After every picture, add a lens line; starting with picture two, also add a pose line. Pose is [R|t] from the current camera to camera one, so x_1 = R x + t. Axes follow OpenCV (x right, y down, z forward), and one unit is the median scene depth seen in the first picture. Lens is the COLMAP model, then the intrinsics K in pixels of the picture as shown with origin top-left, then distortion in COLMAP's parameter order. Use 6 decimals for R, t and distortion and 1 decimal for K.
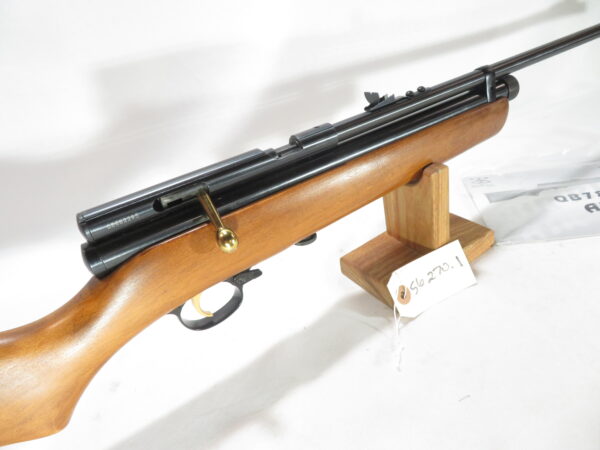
lens RADIAL K [[429.0, 0, 300.0], [0, 429.0, 225.0], [0, 0, 1]] dist [0.003567, 0.002129]
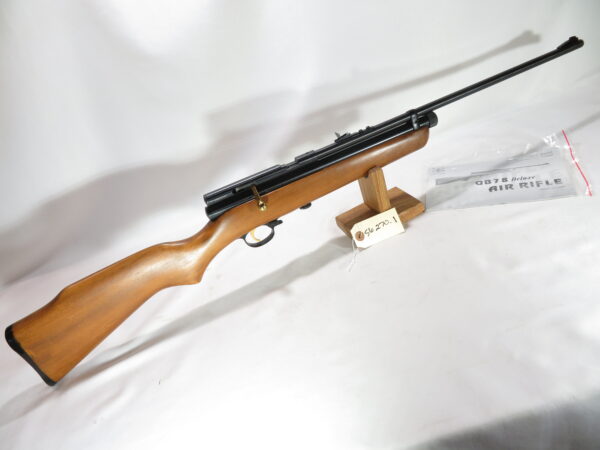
lens RADIAL K [[429.0, 0, 300.0], [0, 429.0, 225.0], [0, 0, 1]] dist [0.003567, 0.002129]
pose [[0.974223, 0.019572, -0.224735, 0.423024], [-0.003026, 0.997274, 0.073732, -0.026815], [0.225565, -0.071151, 0.971626, -0.936924]]
